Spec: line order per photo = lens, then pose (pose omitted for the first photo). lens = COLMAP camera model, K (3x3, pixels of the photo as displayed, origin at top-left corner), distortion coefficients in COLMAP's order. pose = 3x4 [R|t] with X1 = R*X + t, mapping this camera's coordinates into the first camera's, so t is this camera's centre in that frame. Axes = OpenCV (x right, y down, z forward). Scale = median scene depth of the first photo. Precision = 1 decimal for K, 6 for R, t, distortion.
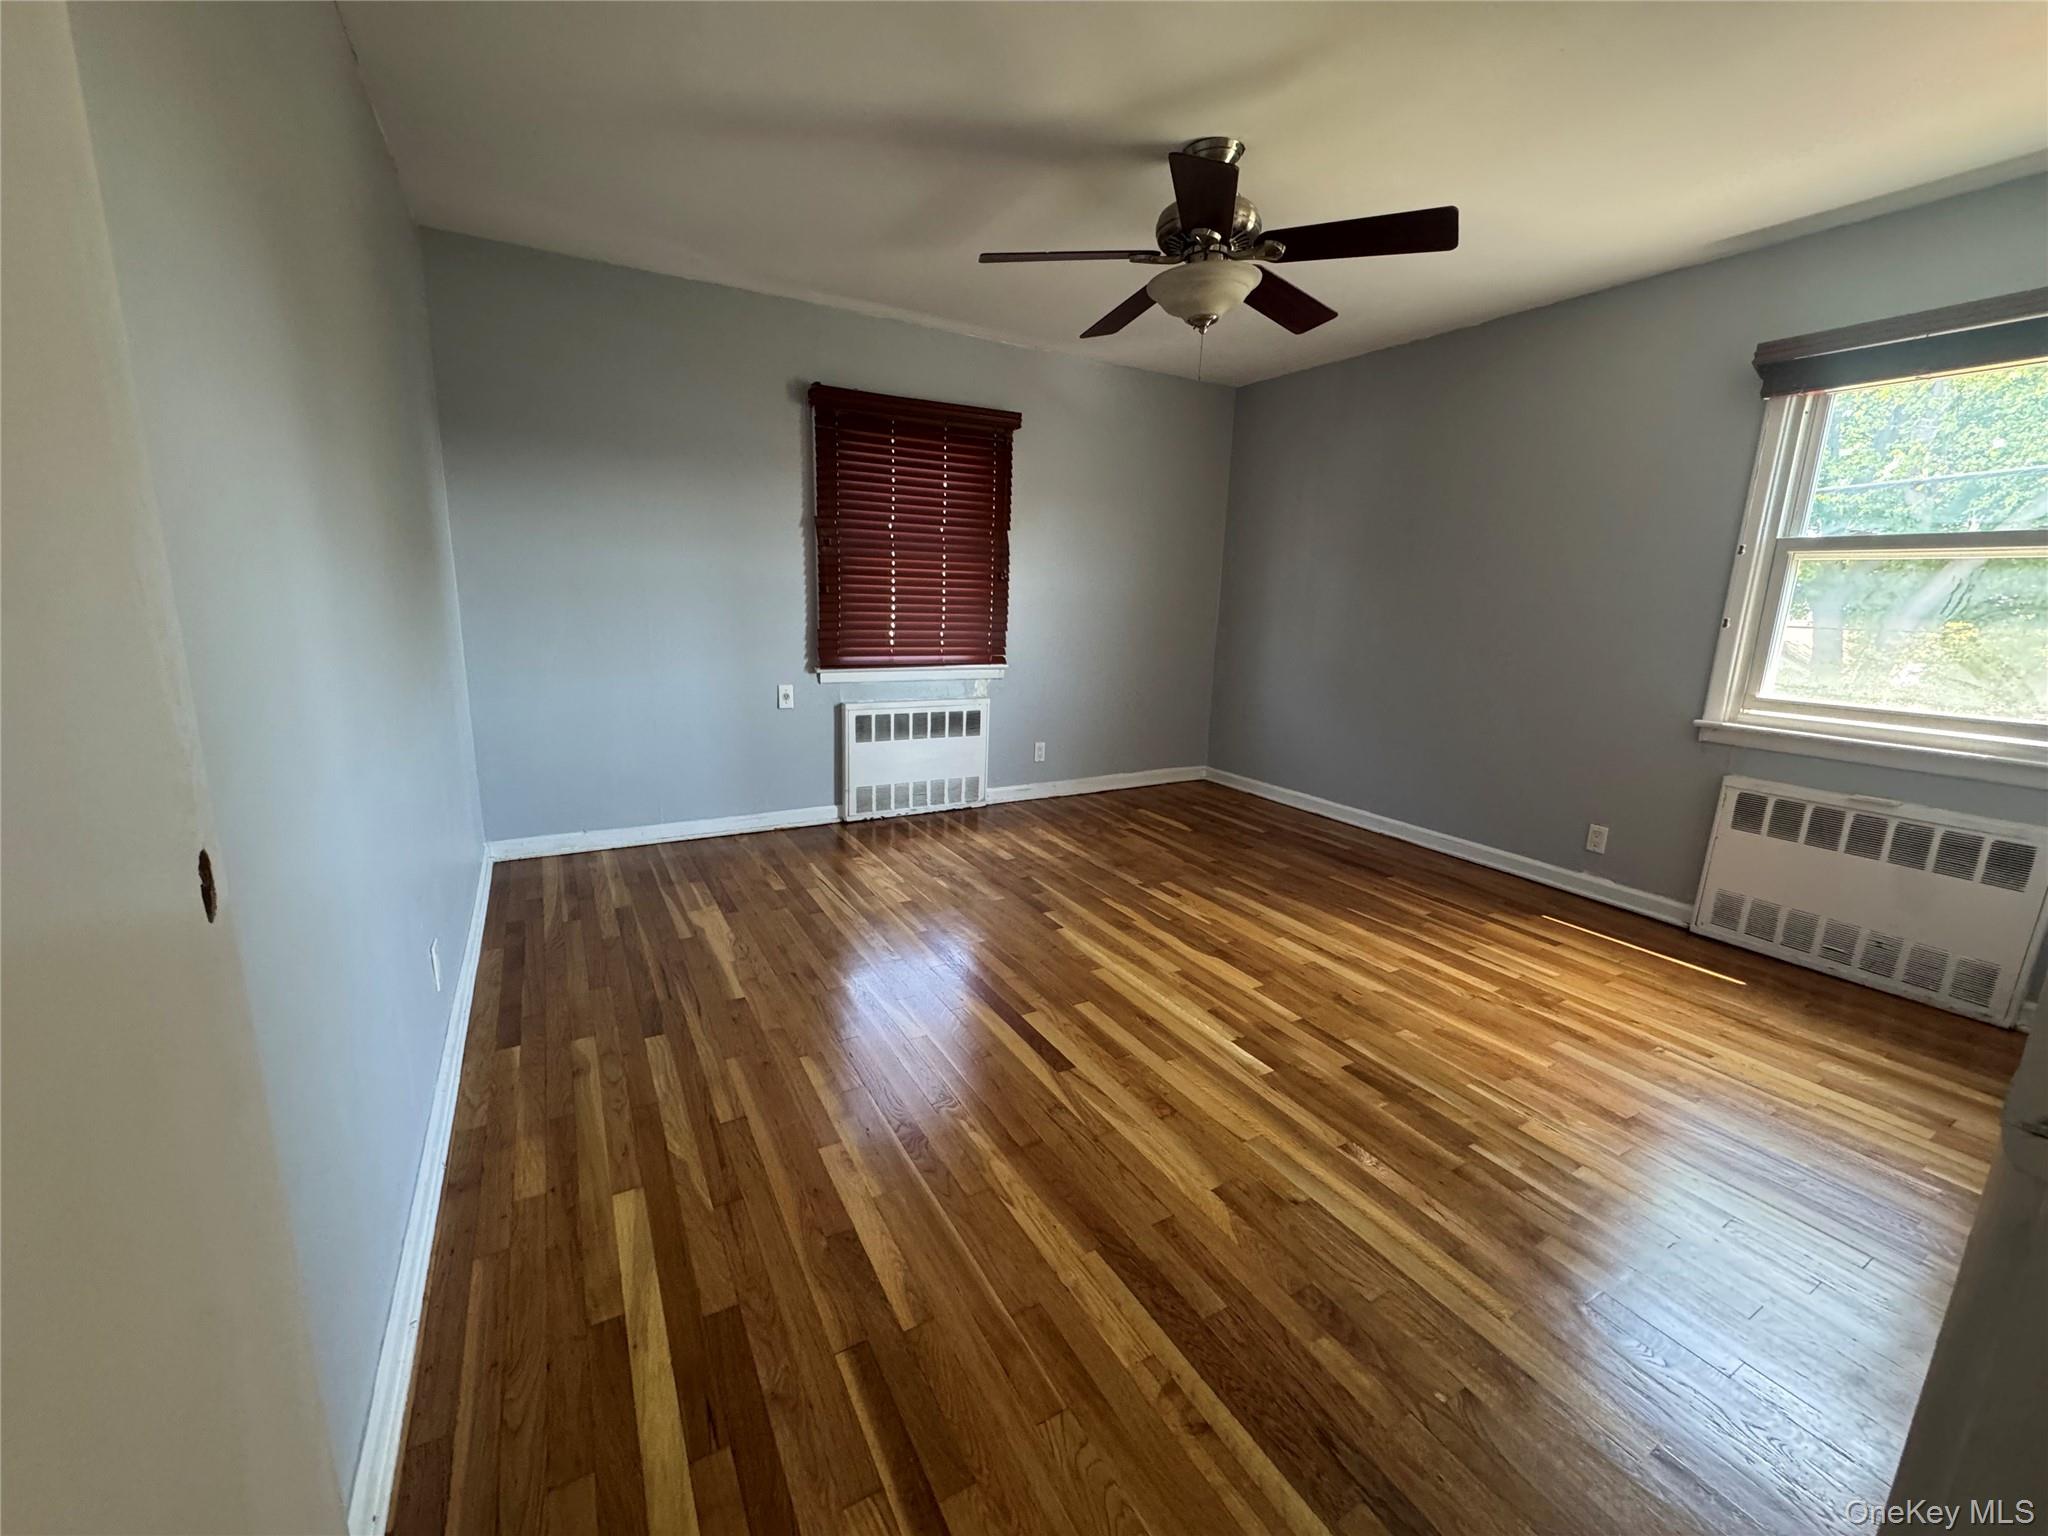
lens RADIAL K [[812.7, 0, 1024.0], [0, 812.7, 768.0], [0, 0, 1]] dist [-0.003136, -0.000338]
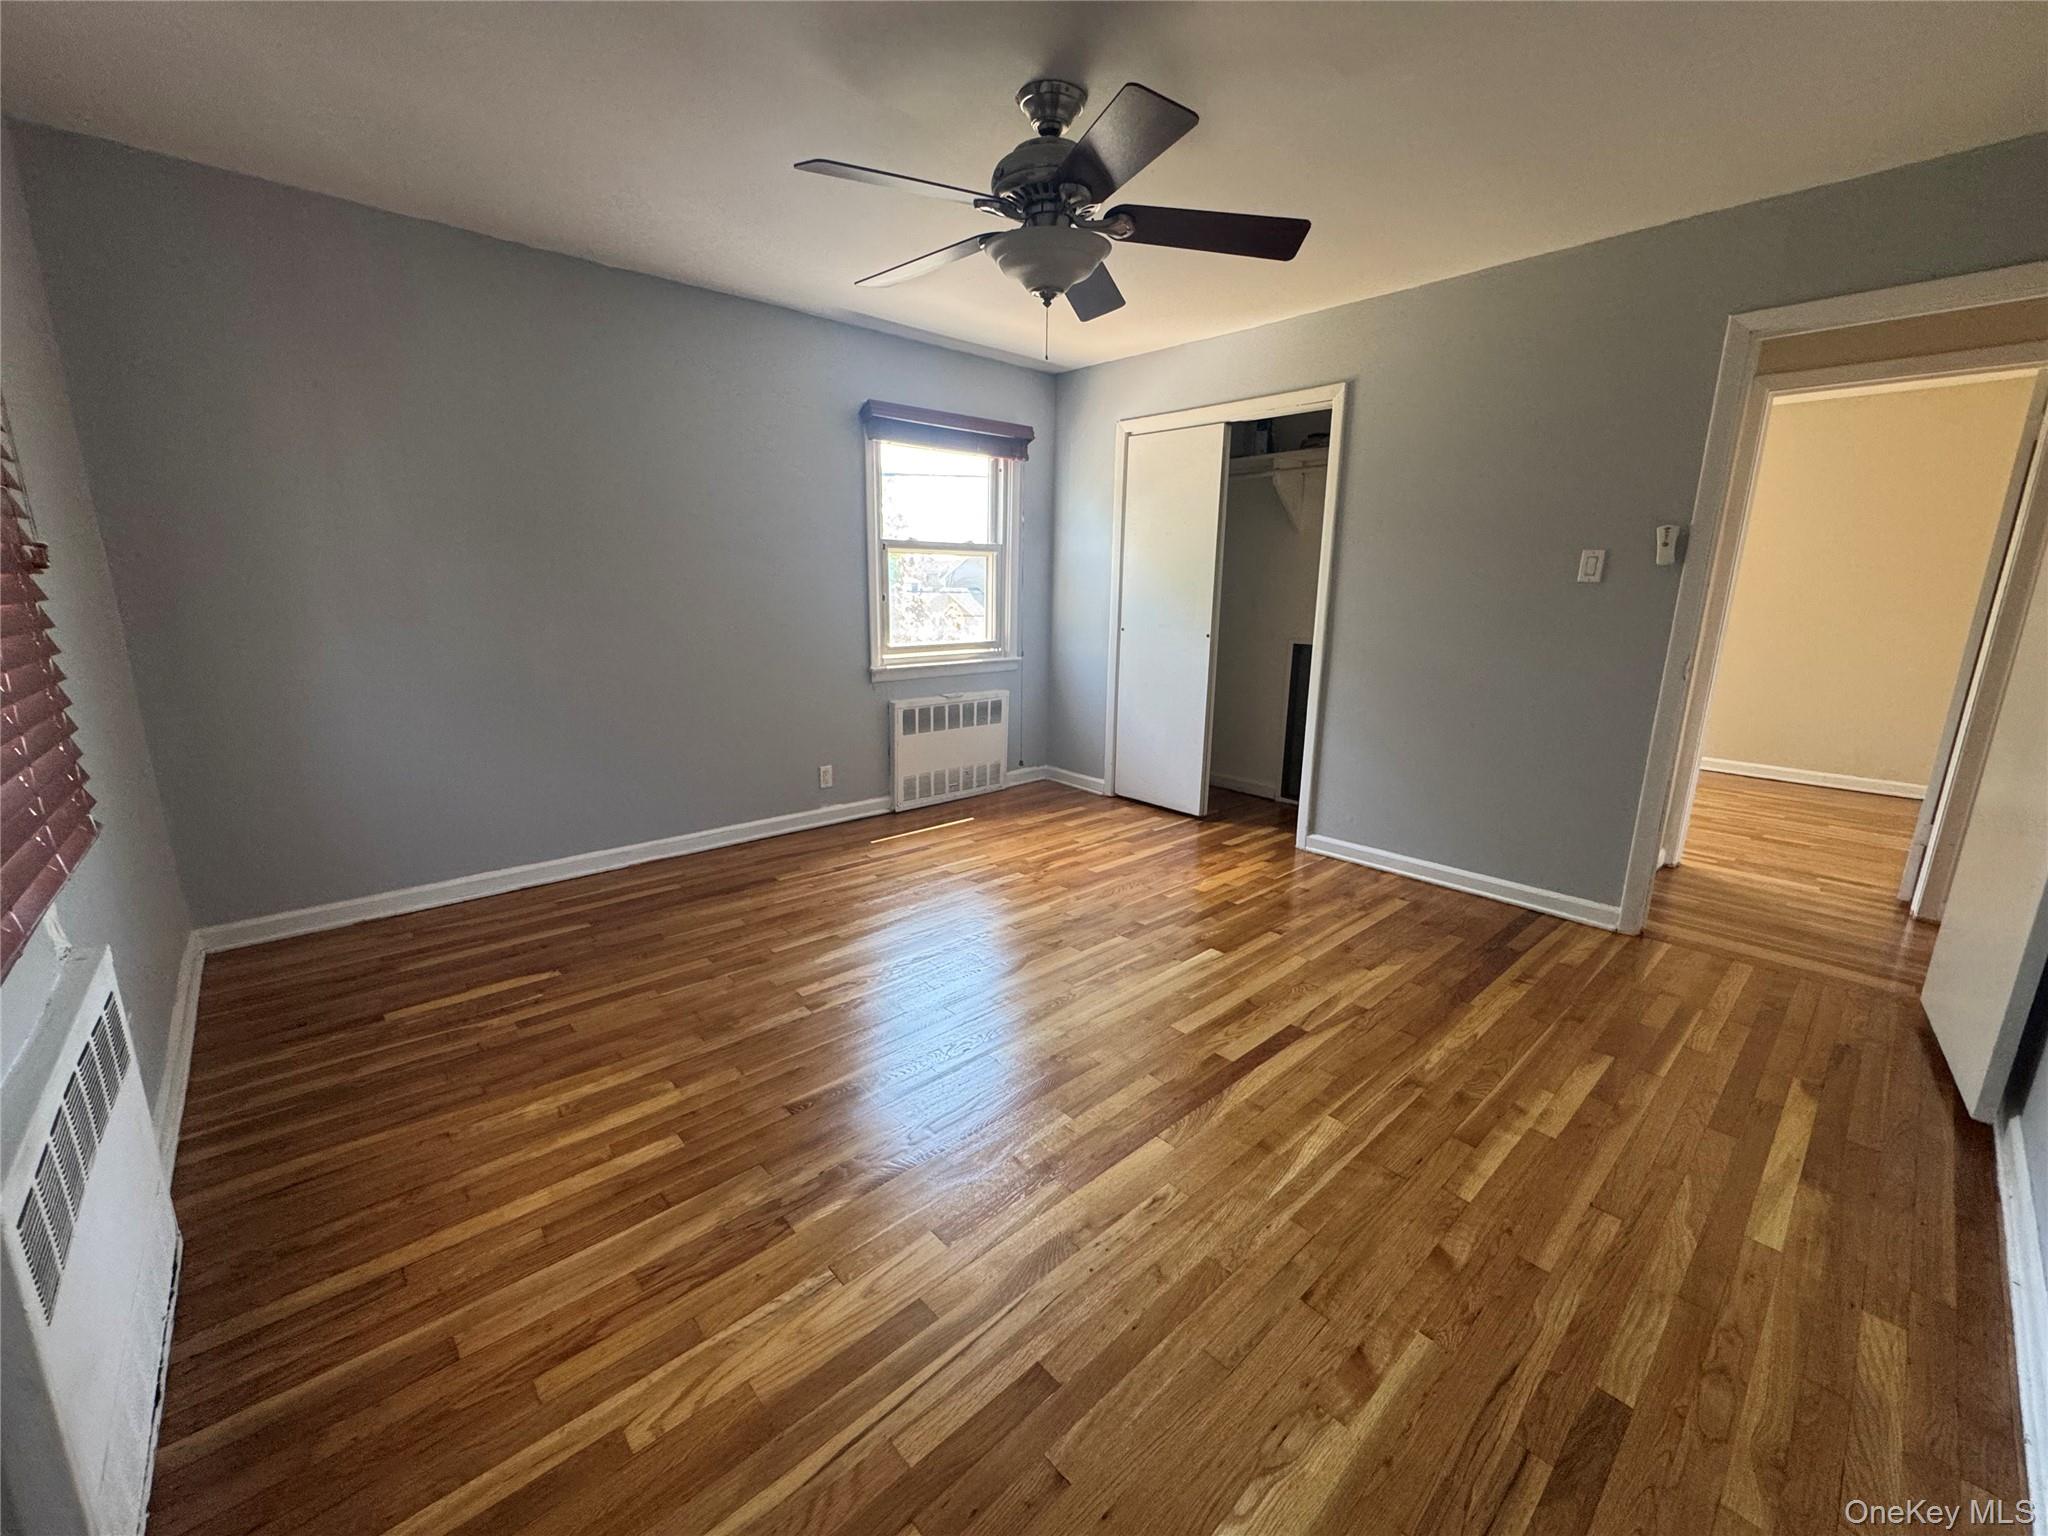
lens RADIAL K [[812.7, 0, 1024.0], [0, 812.7, 768.0], [0, 0, 1]] dist [-0.003136, -0.000338]
pose [[-0.209949, -0.249871, 0.945244, -0.606396], [0.191680, 0.937510, 0.290401, -0.263865], [-0.958739, 0.242154, -0.148934, 1.044285]]
